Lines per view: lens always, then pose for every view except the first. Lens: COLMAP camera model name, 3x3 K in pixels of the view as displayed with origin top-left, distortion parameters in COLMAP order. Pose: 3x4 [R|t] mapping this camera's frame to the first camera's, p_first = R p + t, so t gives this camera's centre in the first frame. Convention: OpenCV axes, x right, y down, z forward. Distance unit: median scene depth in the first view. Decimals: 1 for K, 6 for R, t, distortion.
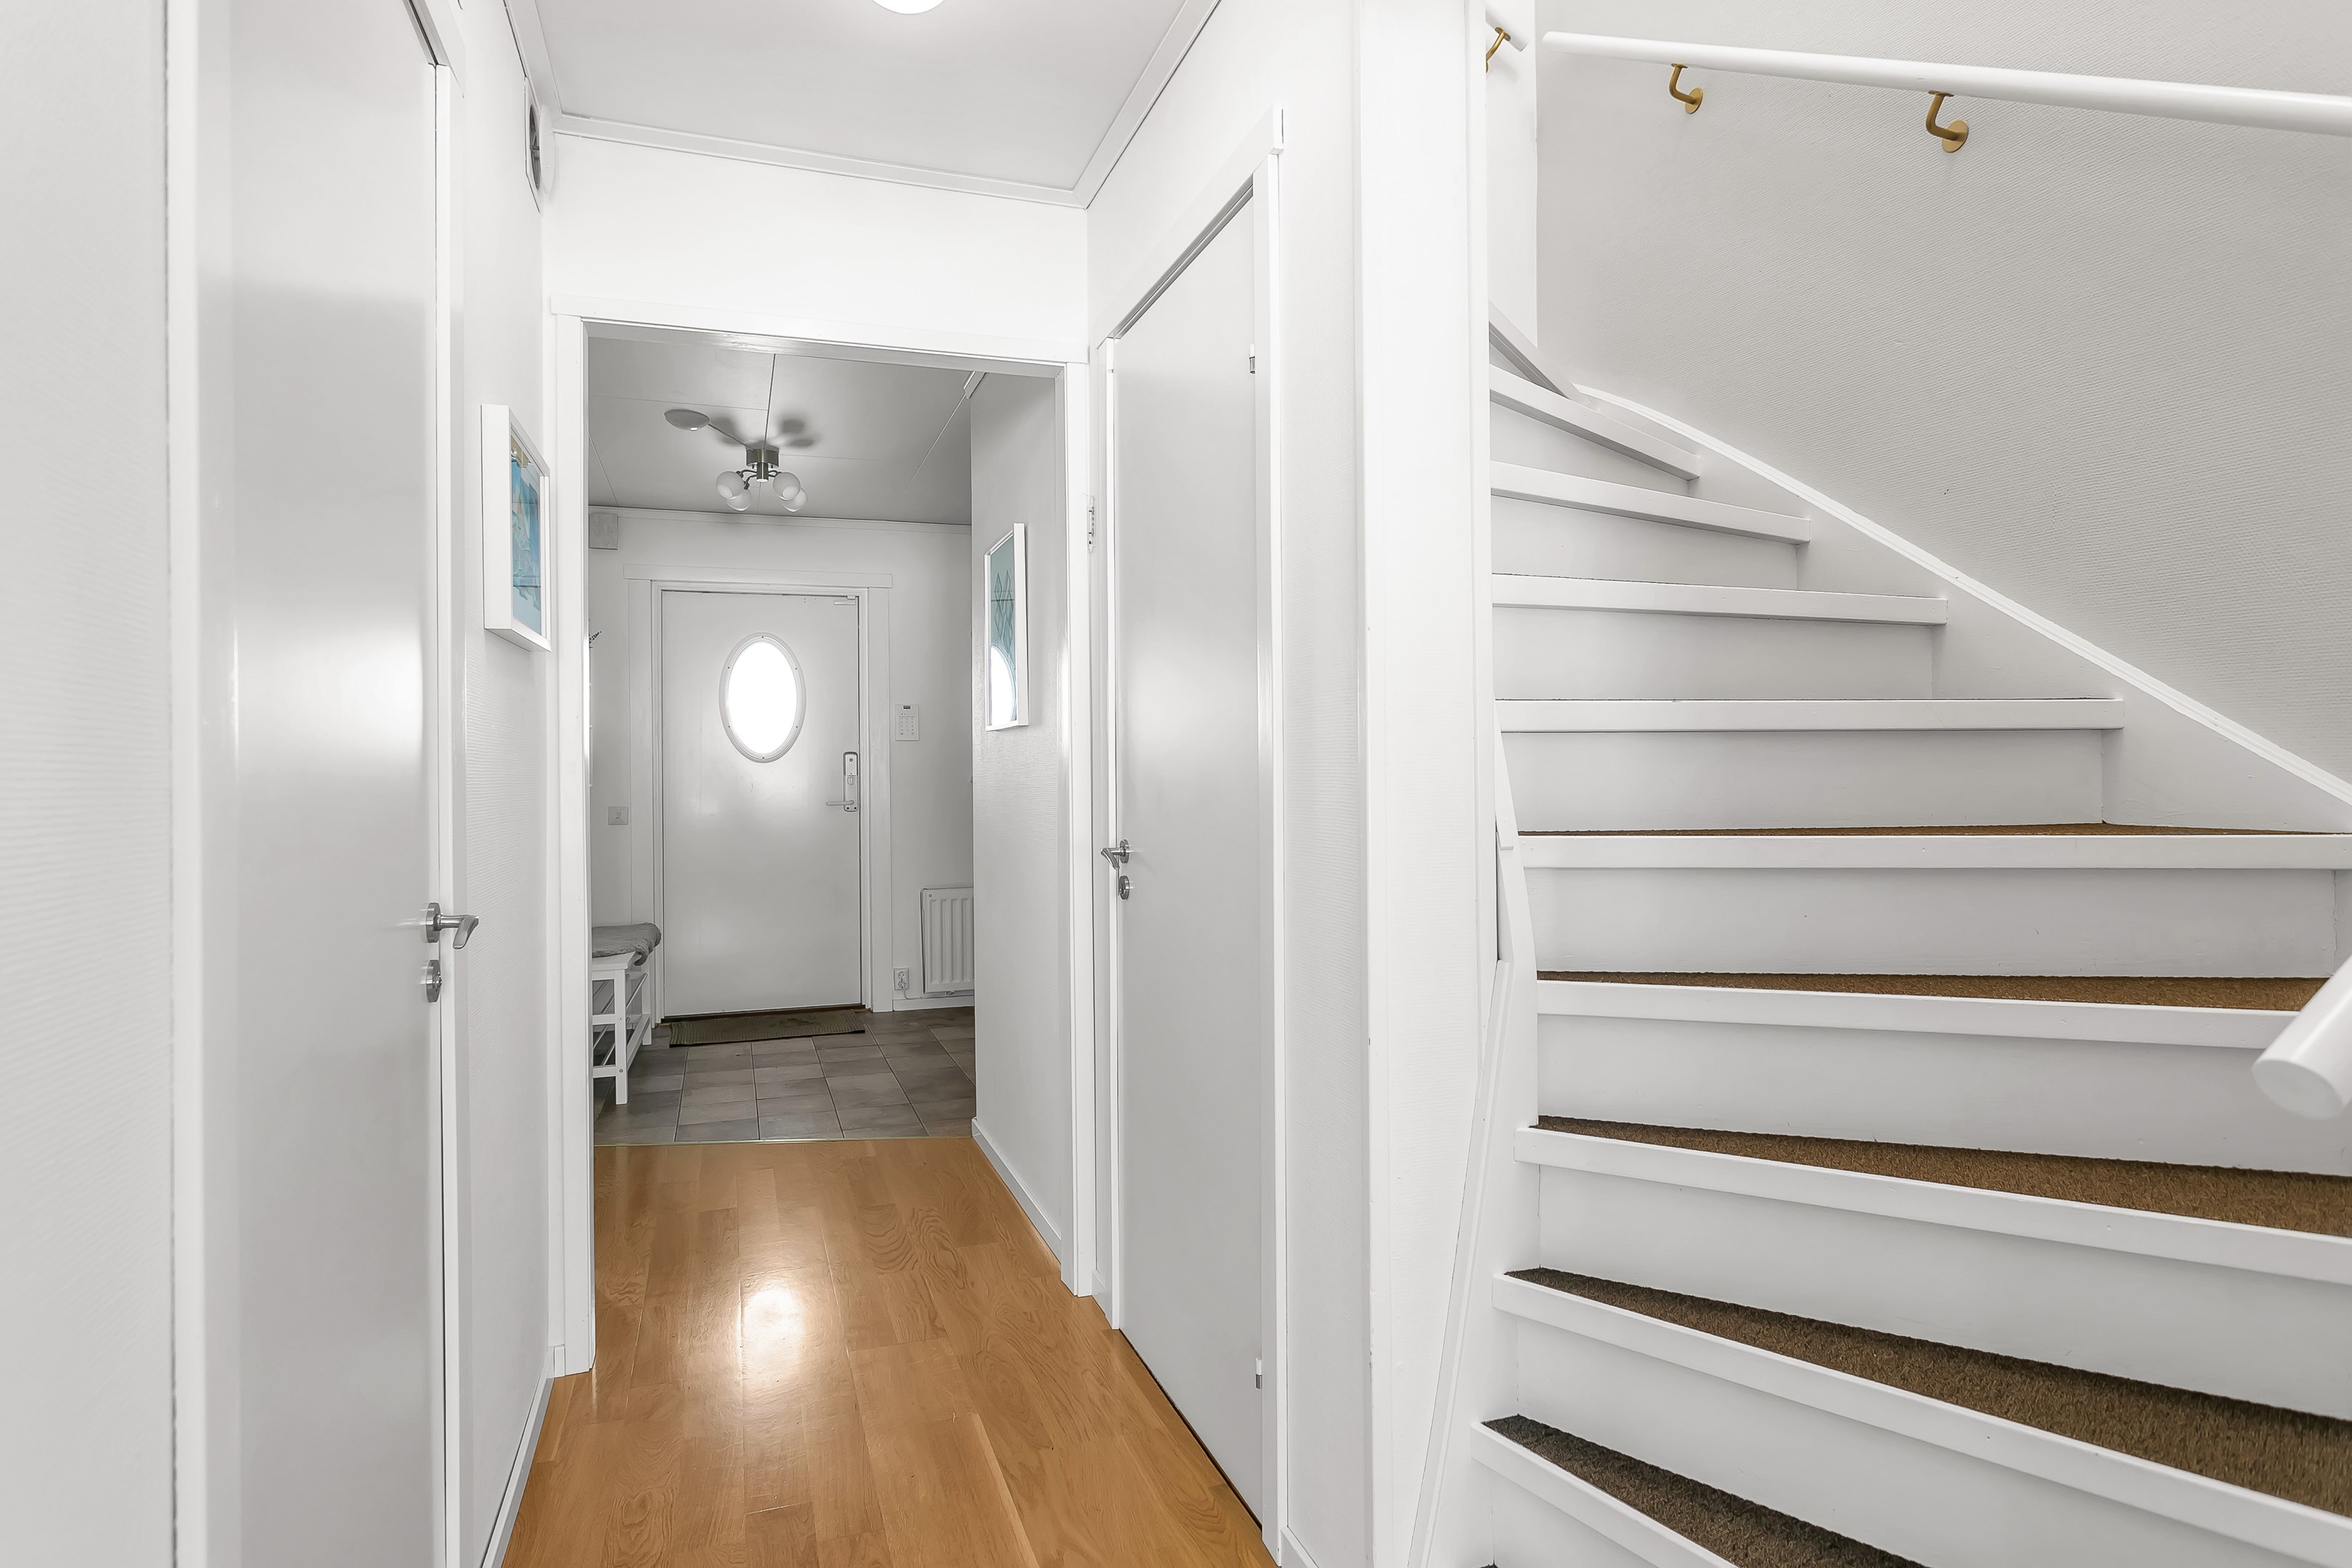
lens RADIAL K [[1339.0, 0, 1179.6], [0, 1339.0, 782.1], [0, 0, 1]] dist [0.000423, 0.000079]
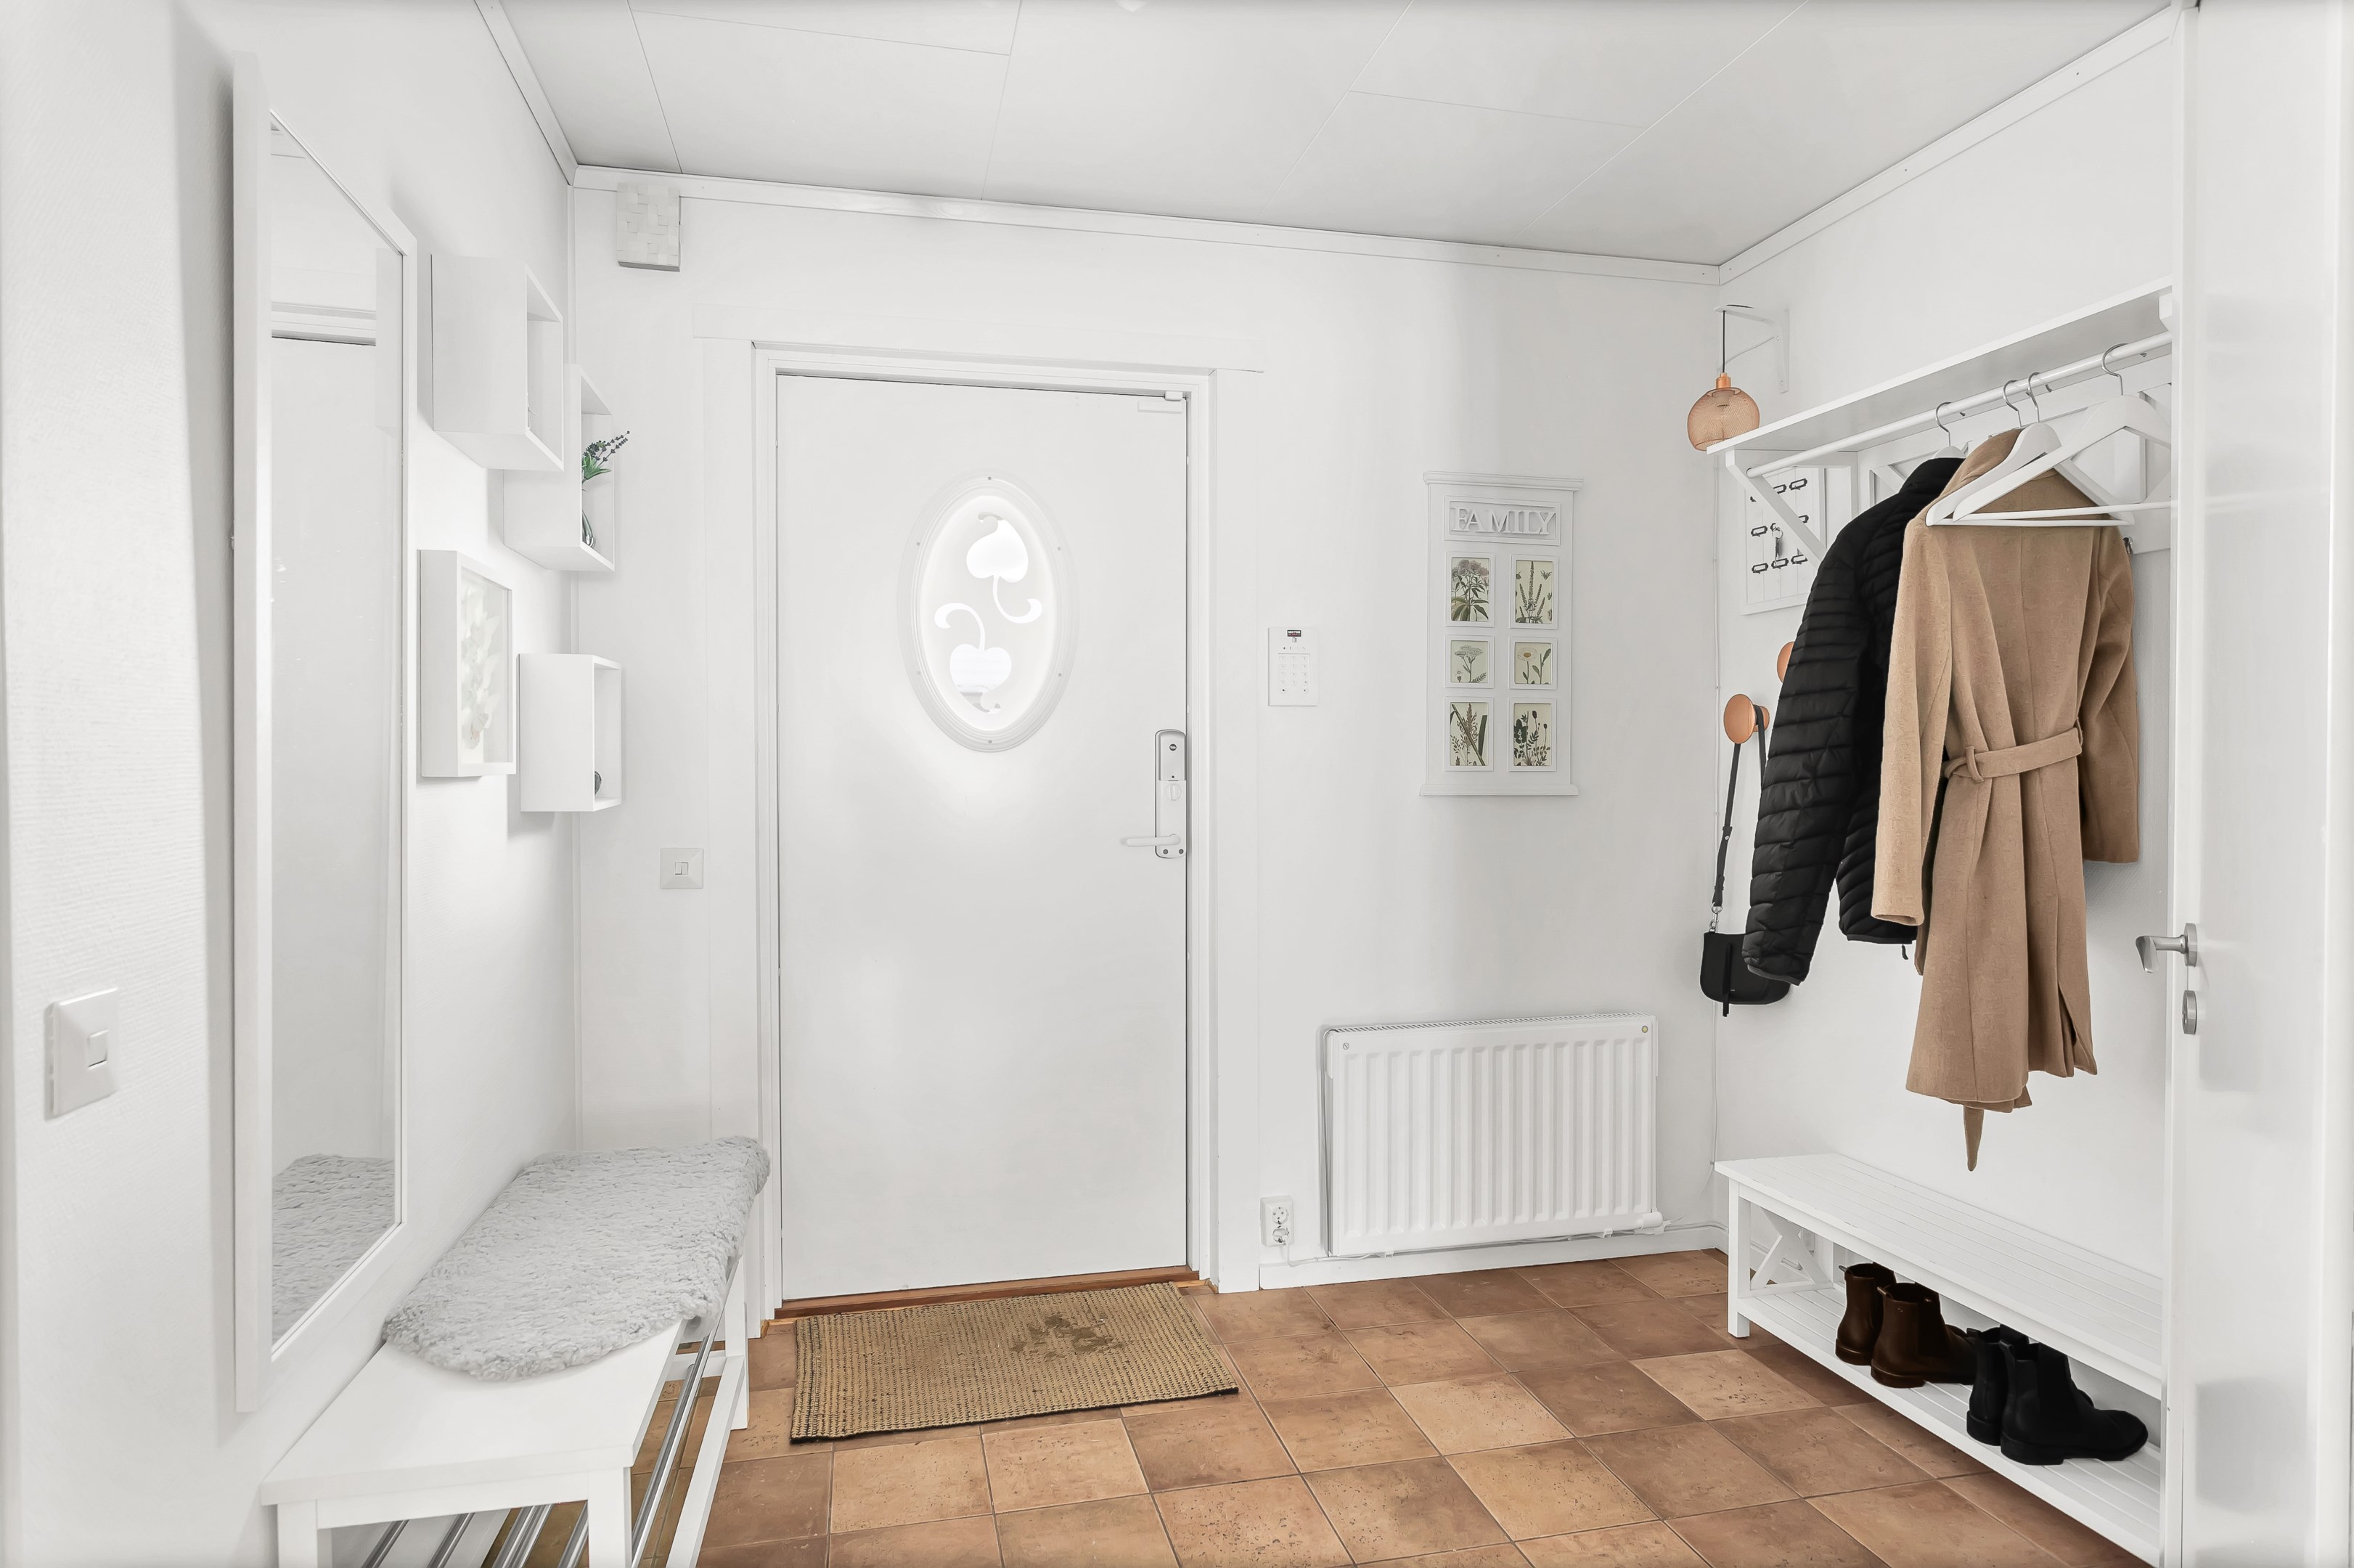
lens RADIAL K [[1398.6, 0, 1178.2], [0, 1398.6, 780.0], [0, 0, 1]] dist [-0.021493, 0.005695]
pose [[0.994247, 0.002206, -0.107093, -0.191773], [-0.001916, 0.999994, 0.002809, -0.006690], [0.107098, -0.002588, 0.994245, 0.519936]]
